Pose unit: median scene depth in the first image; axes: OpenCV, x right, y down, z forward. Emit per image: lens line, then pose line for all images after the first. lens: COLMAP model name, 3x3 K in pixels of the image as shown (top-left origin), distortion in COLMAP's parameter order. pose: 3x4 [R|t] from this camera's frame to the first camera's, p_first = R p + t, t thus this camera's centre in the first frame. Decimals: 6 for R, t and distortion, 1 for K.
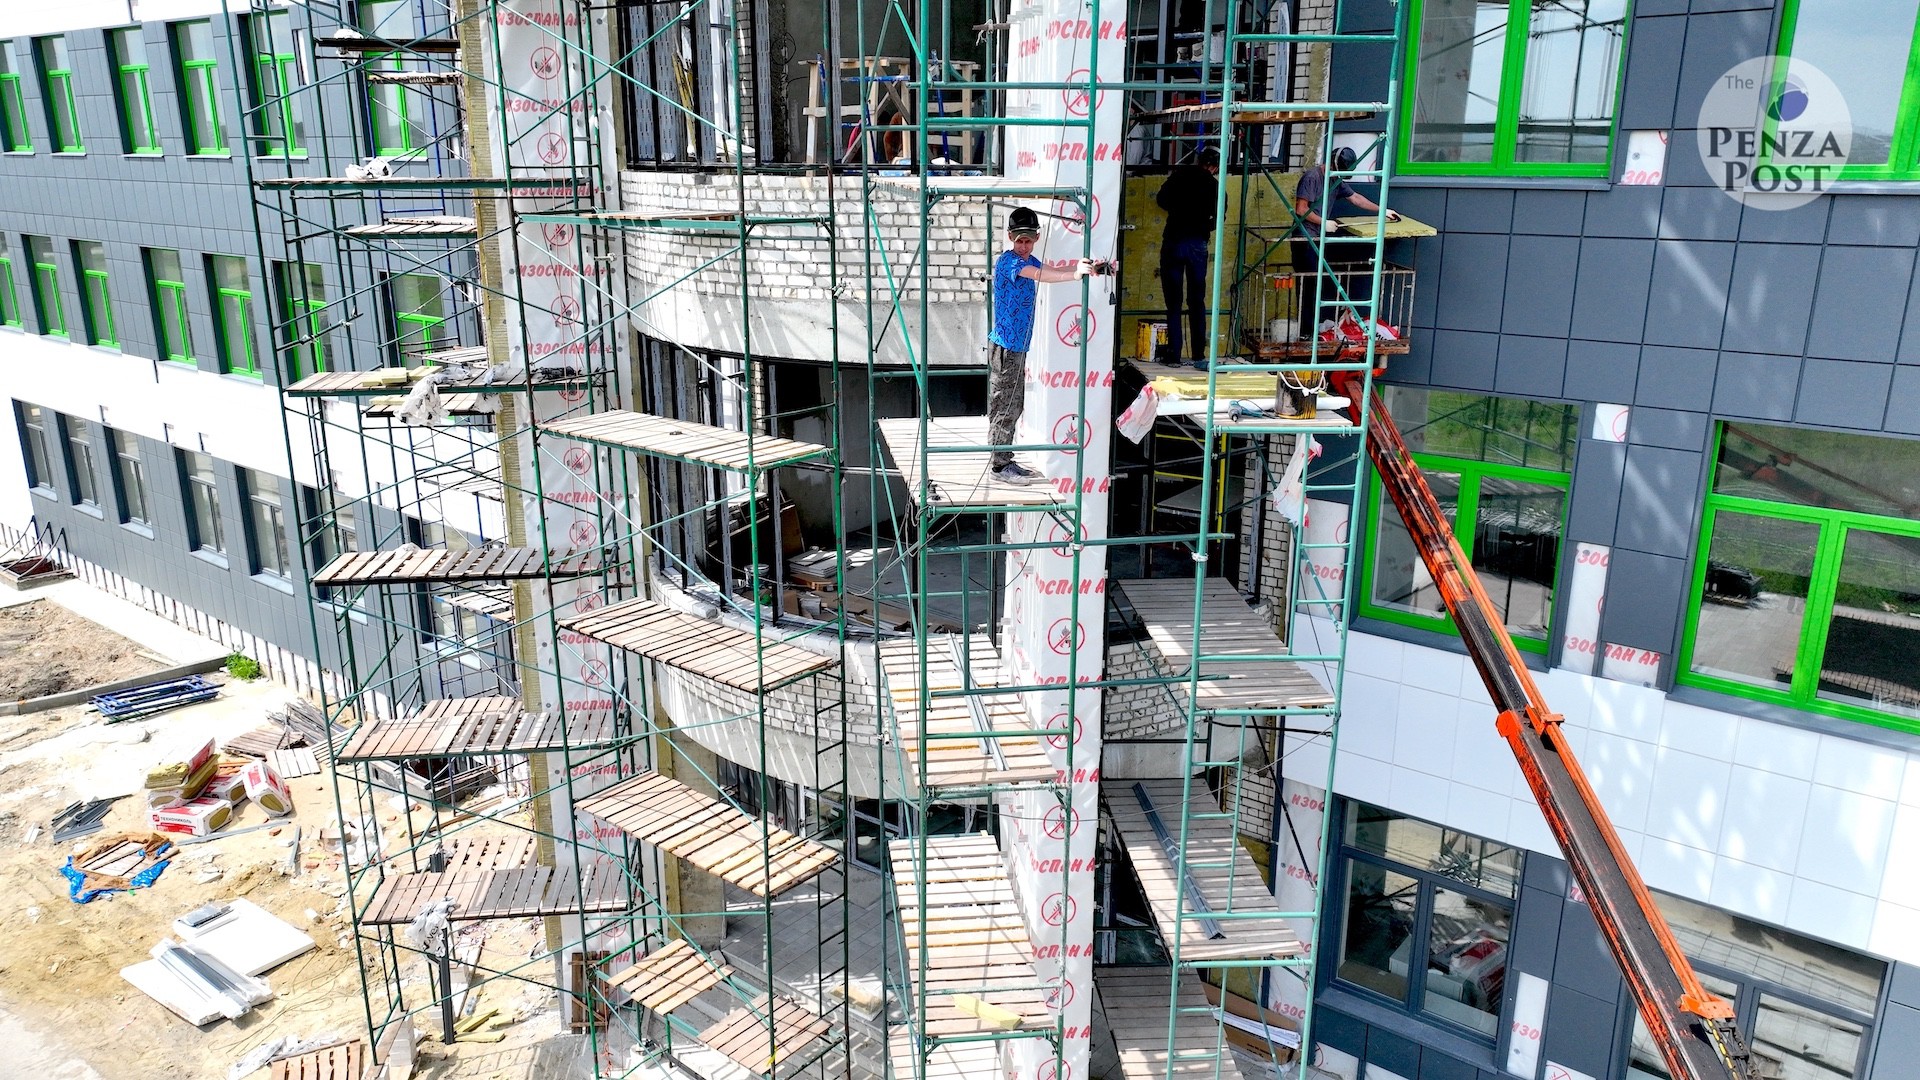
lens RADIAL K [[1361.9, 0, 960.2], [0, 1361.9, 536.7], [0, 0, 1]] dist [0.001311, 0.000116]
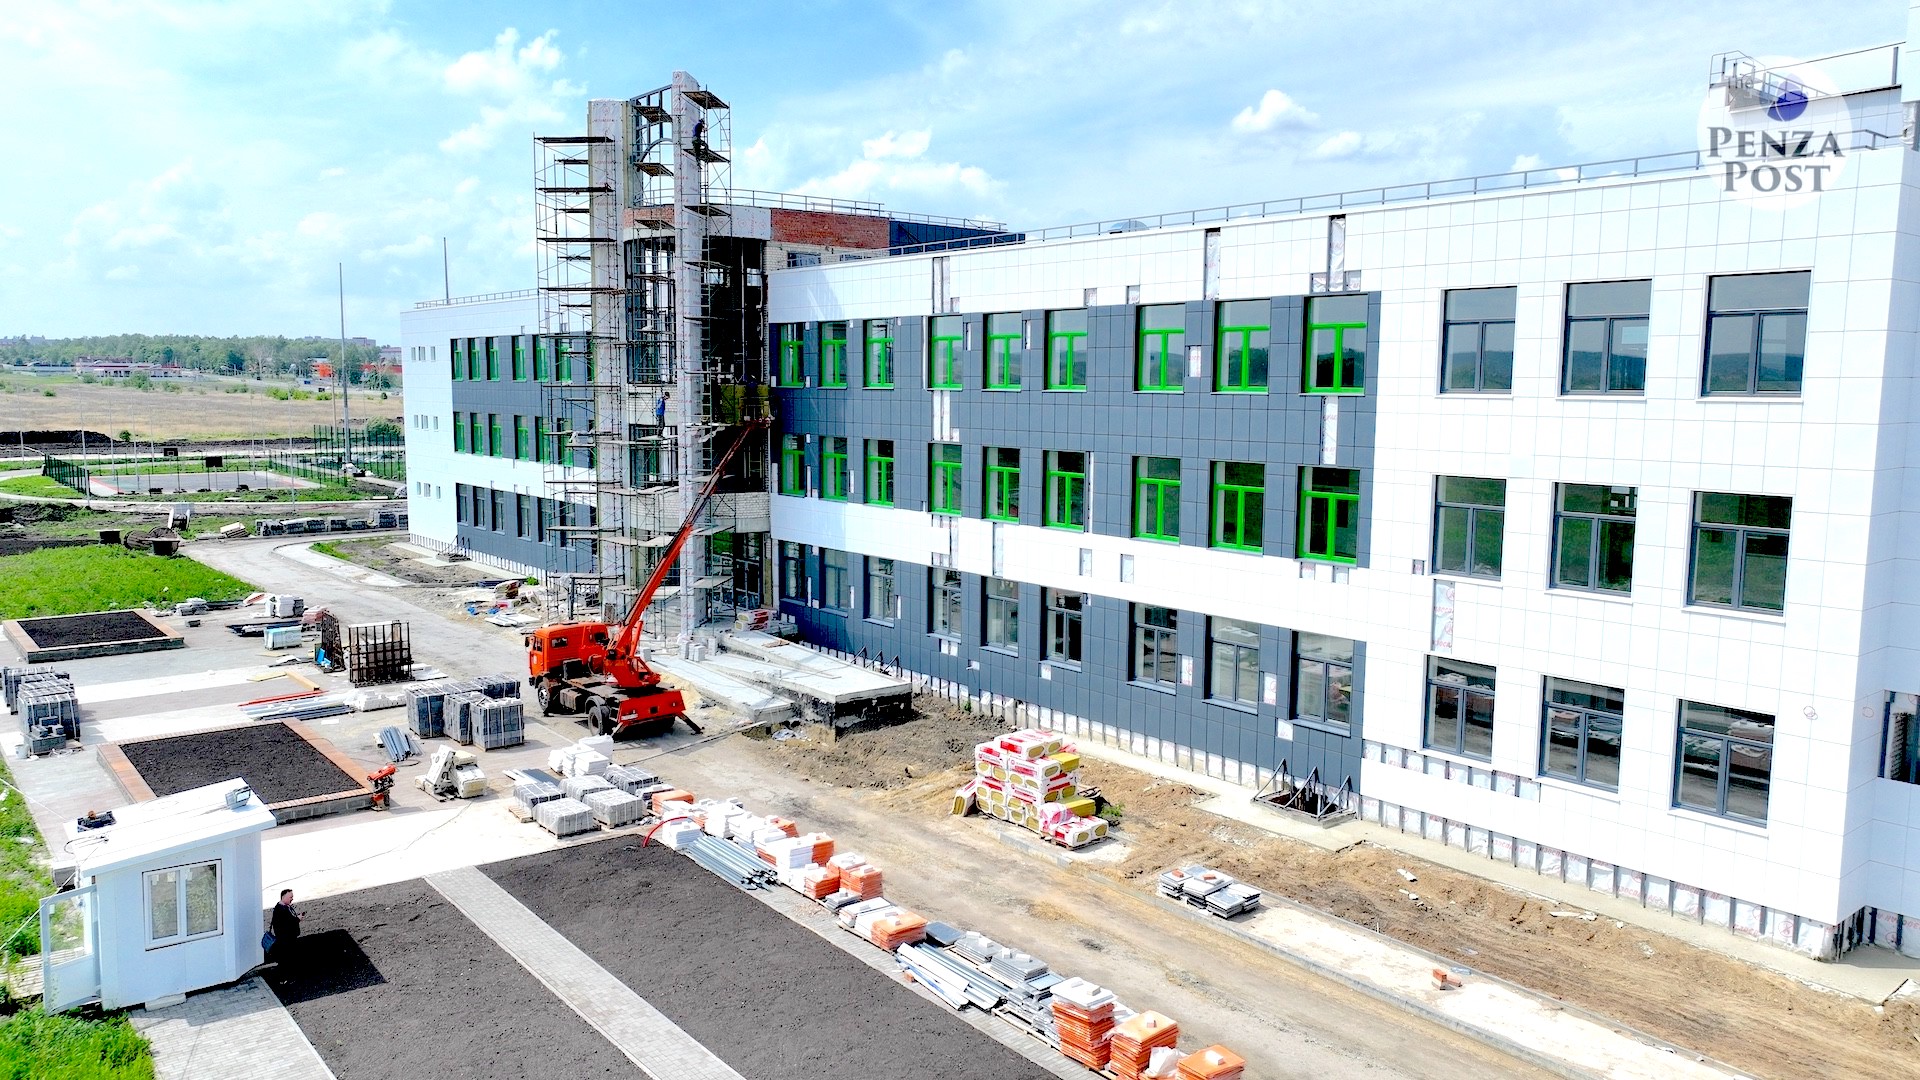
lens RADIAL K [[1361.9, 0, 960.5], [0, 1361.9, 539.7], [0, 0, 1]] dist [0.001311, 0.000116]
pose [[0.977145, 0.032084, -0.210139, 0.722769], [-0.066520, 0.985048, -0.158922, 0.348313], [0.201898, 0.169268, 0.964669, -1.193613]]
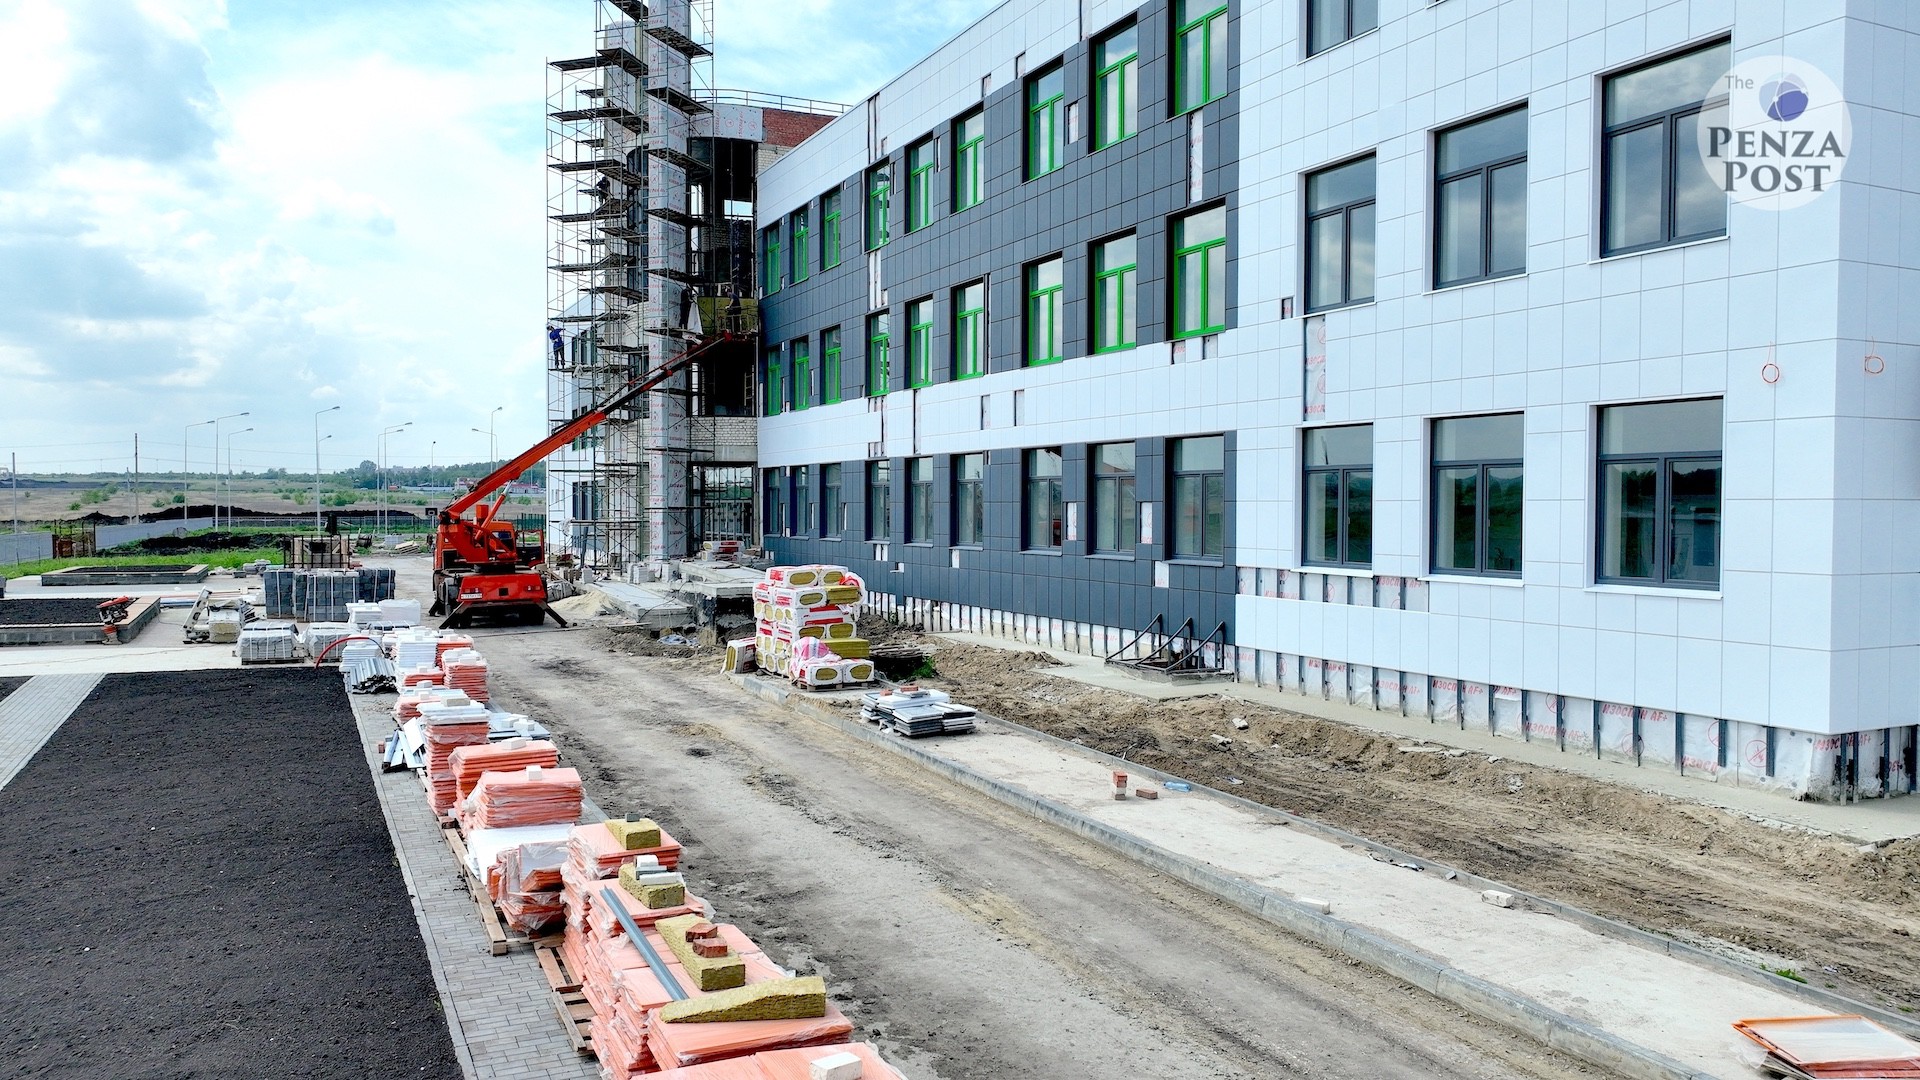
lens RADIAL K [[1361.9, 0, 956.9], [0, 1361.9, 544.9], [0, 0, 1]] dist [0.001311, 0.000116]
pose [[0.901392, 0.014919, -0.432748, 1.013567], [-0.123269, 0.966894, -0.223429, 0.497168], [0.415088, 0.254741, 0.873389, -0.800873]]
